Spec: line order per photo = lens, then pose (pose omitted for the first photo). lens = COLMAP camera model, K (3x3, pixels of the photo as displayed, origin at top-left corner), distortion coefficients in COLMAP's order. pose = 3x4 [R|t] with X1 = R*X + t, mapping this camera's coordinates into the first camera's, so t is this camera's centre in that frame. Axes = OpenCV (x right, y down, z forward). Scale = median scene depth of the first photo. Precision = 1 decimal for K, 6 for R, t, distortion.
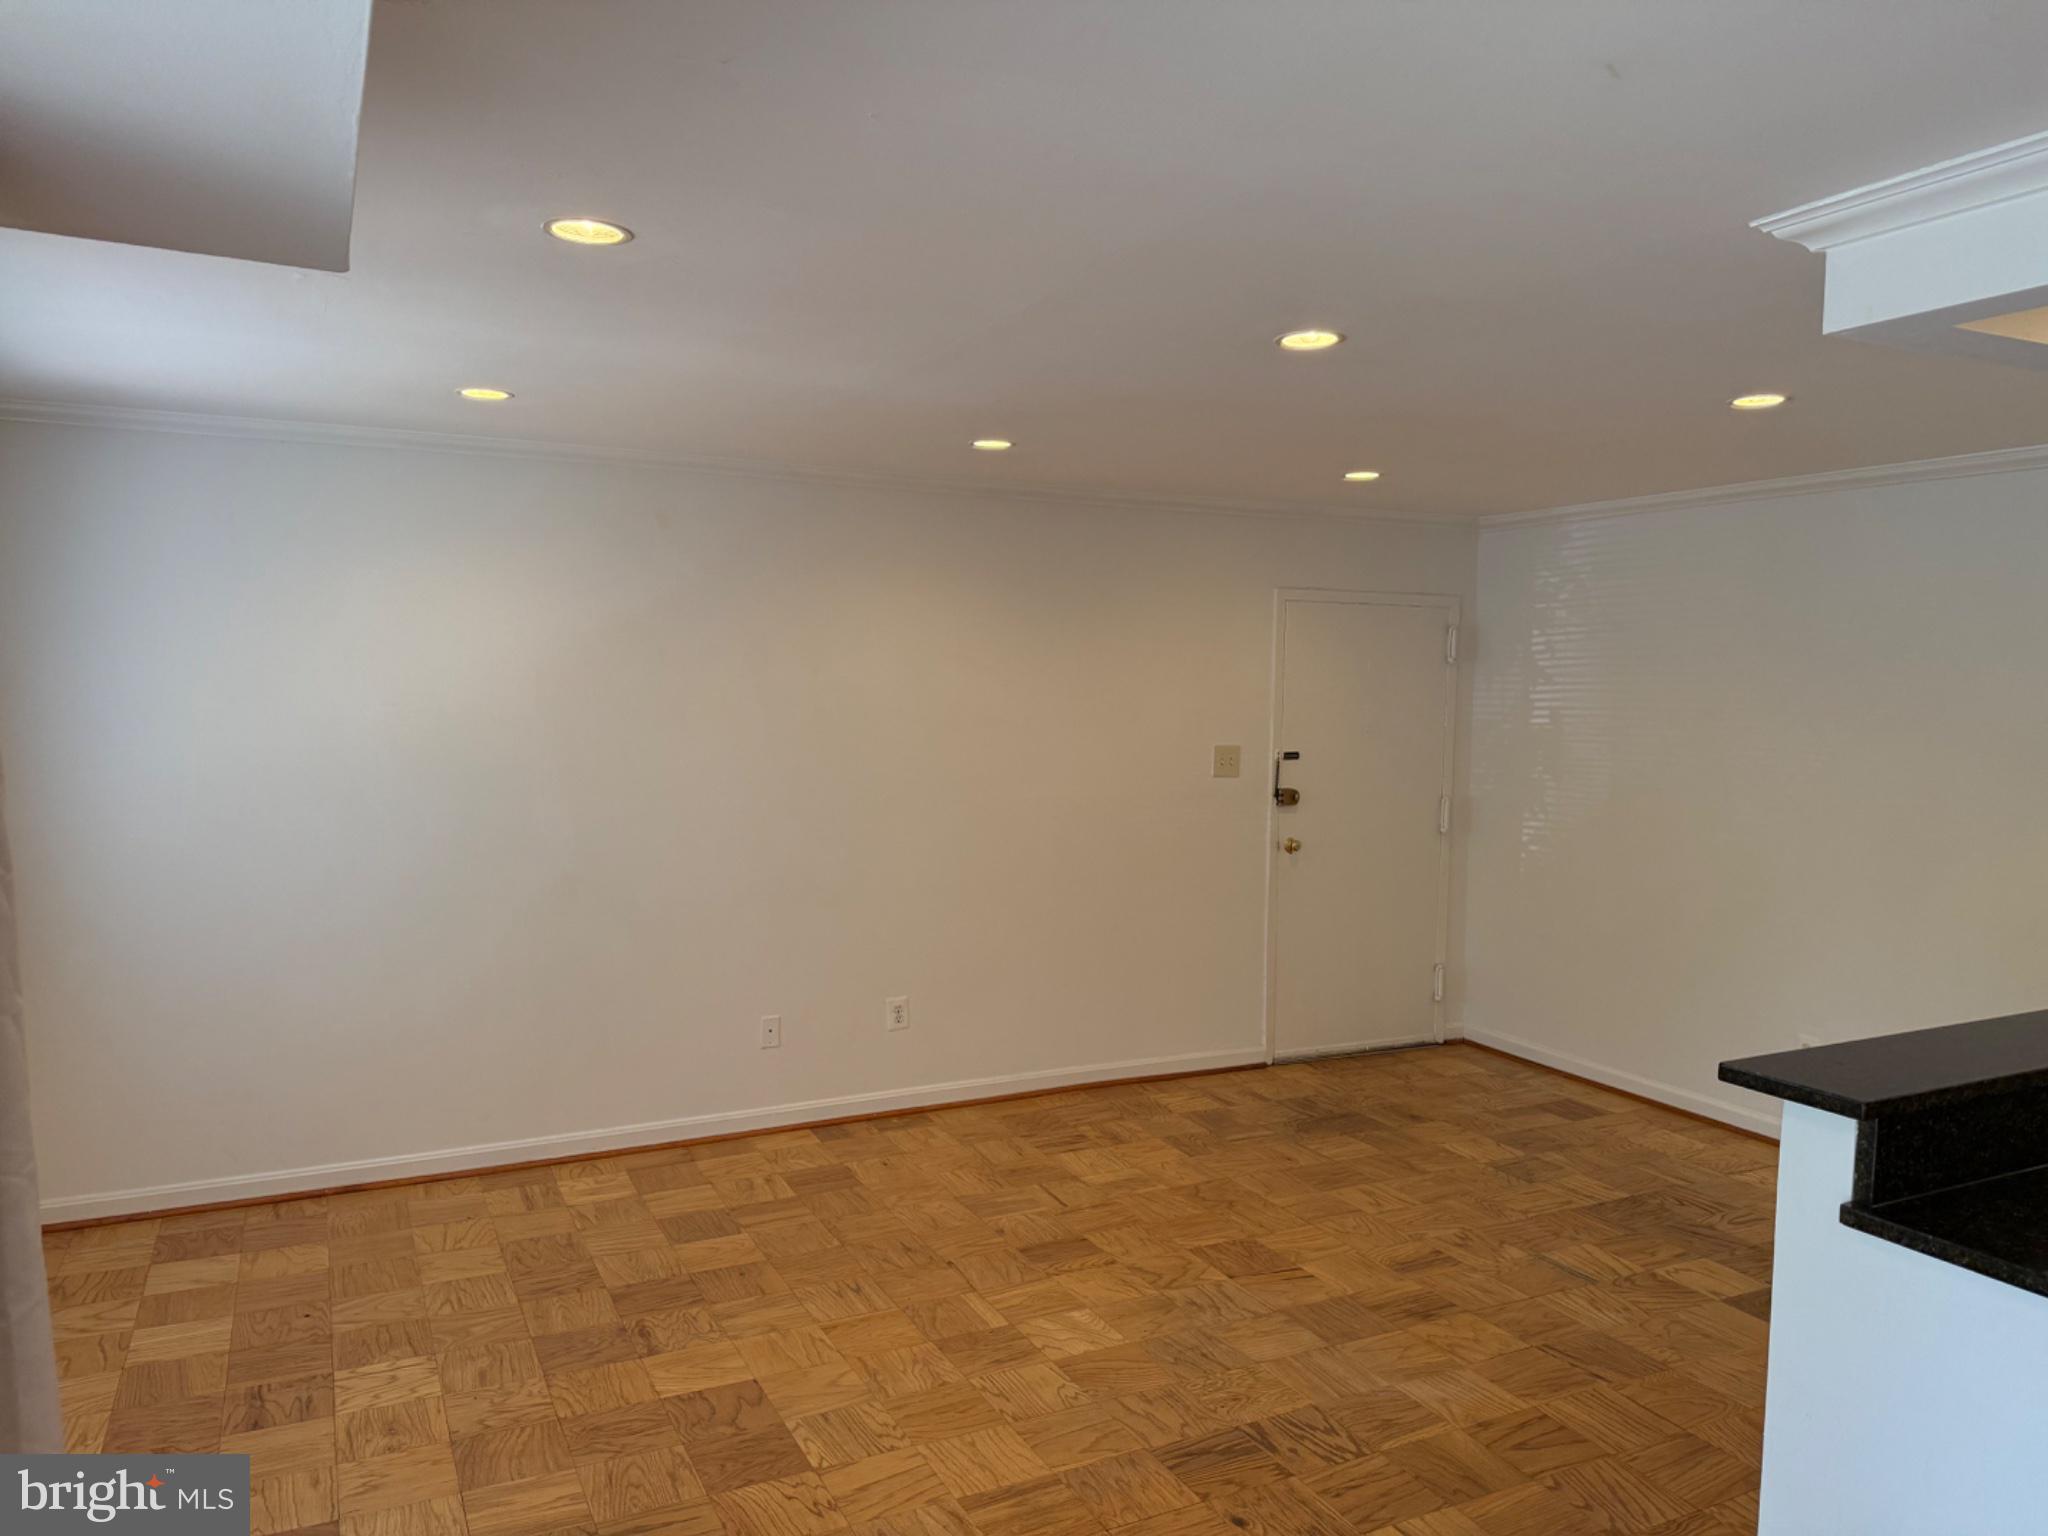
lens RADIAL K [[1433.8, 0, 1032.0], [0, 1433.8, 774.6], [0, 0, 1]] dist [0.083629, -0.143544]
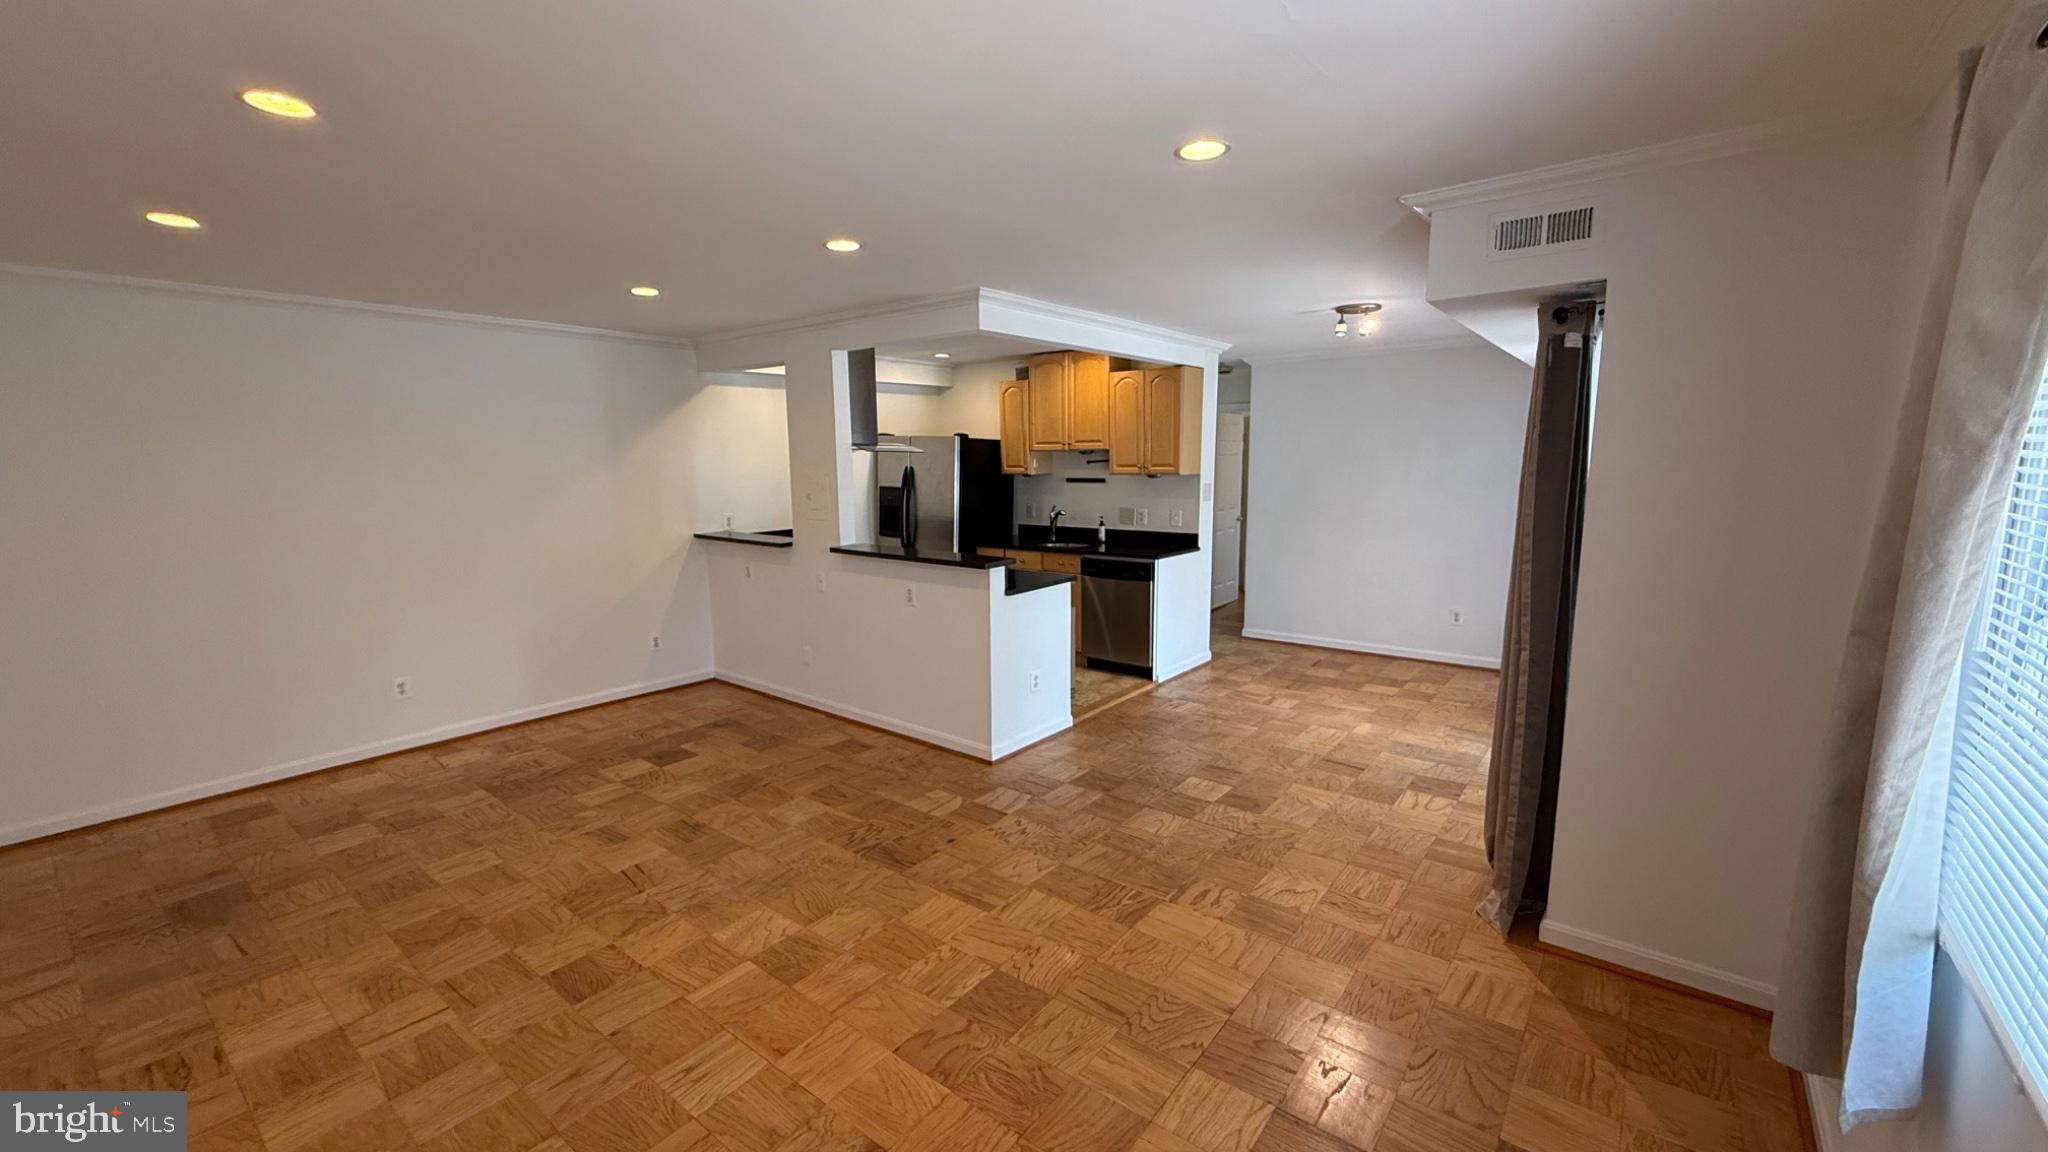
lens RADIAL K [[817.9, 0, 1019.2], [0, 817.9, 578.5], [0, 0, 1]] dist [-0.000583, 0.000349]
pose [[-0.431149, -0.145167, 0.890526, -0.610760], [0.066084, 0.979241, 0.191623, -0.055129], [-0.899858, 0.141468, -0.412605, 0.907596]]
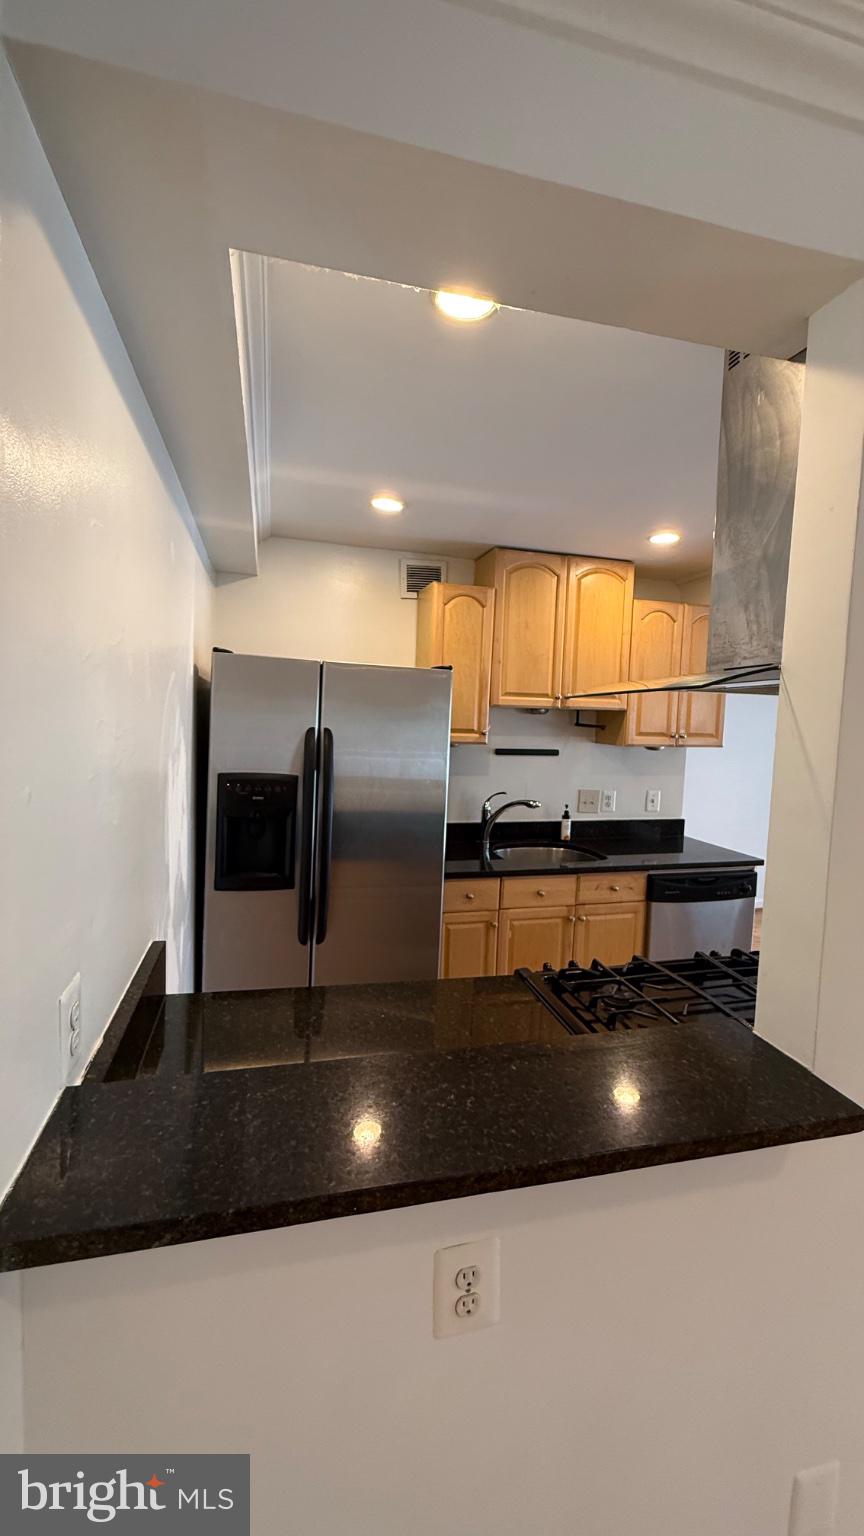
lens RADIAL K [[613.5, 0, 432.0], [0, 613.5, 768.0], [0, 0, 1]] dist [-0.000583, 0.000349]
pose [[-0.979648, -0.061395, 0.191105, 0.716632], [-0.031721, 0.987463, 0.154629, -0.029396], [-0.198202, 0.145420, -0.969314, 0.916439]]
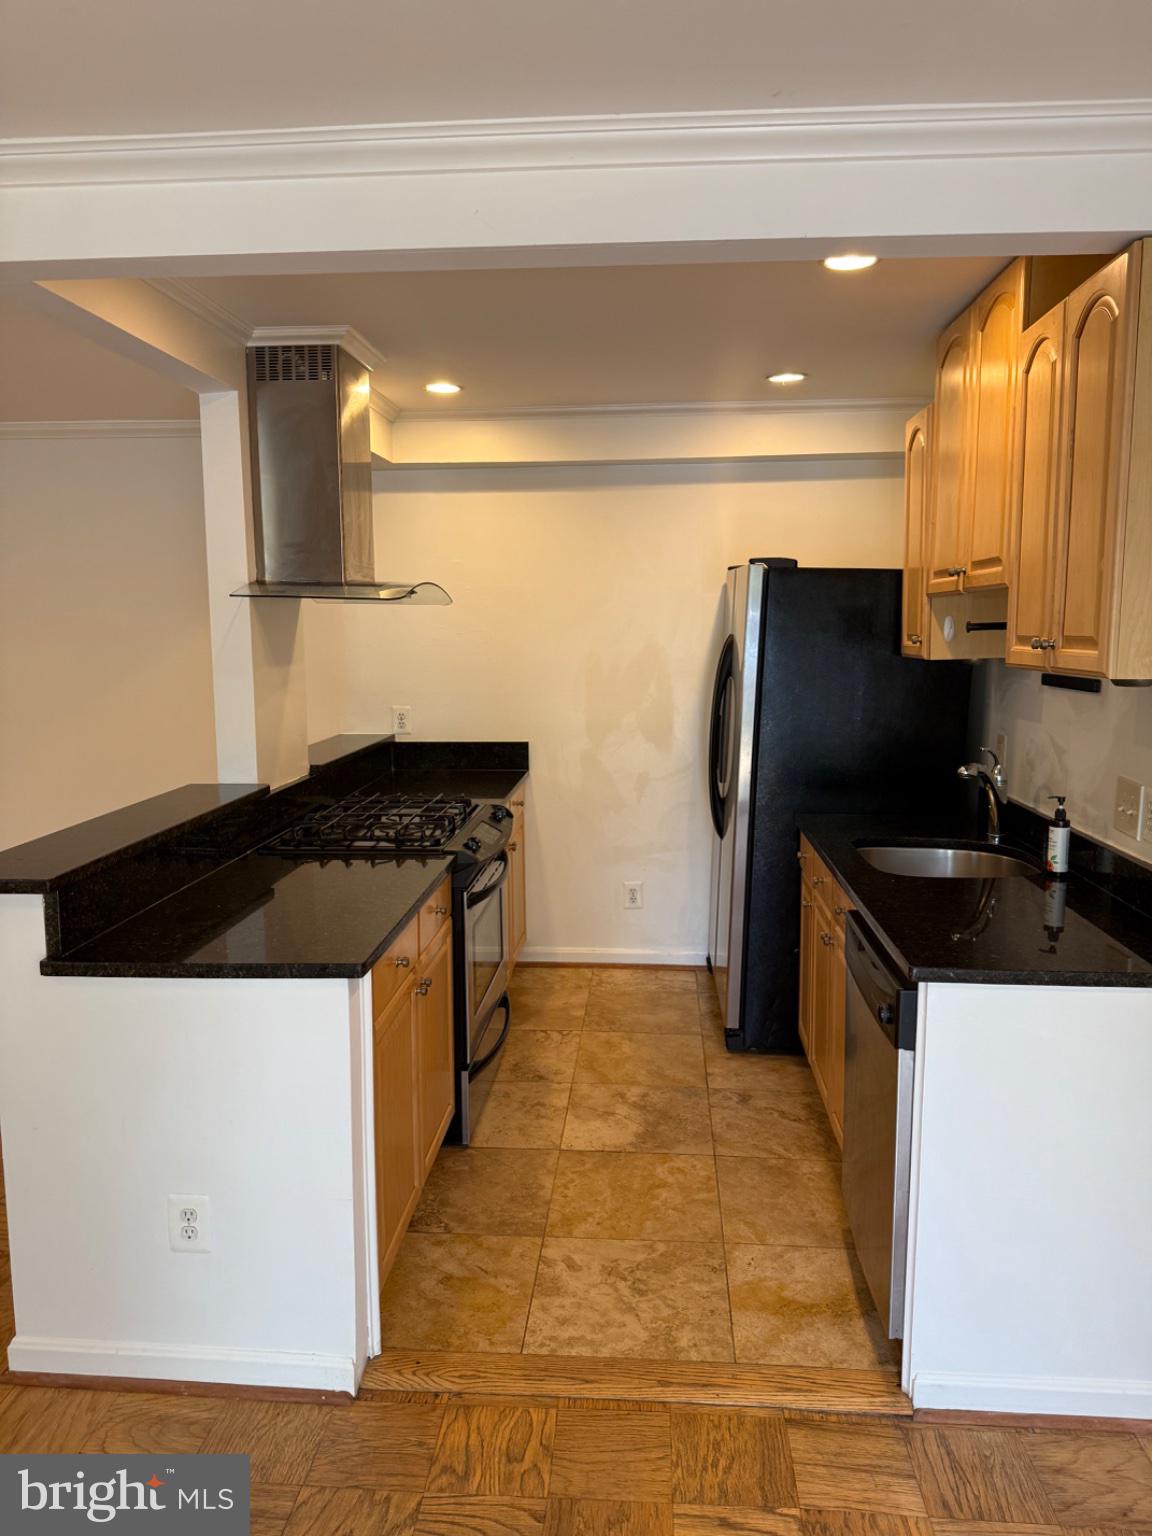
lens RADIAL K [[1089.4, 0, 573.3], [0, 1089.4, 772.9], [0, 0, 1]] dist [0.004804, -0.012502]
pose [[0.504958, -0.130016, 0.853295, -0.006904], [0.067407, 0.991511, 0.111186, 0.026770], [-0.860508, 0.001374, 0.509436, 0.044968]]
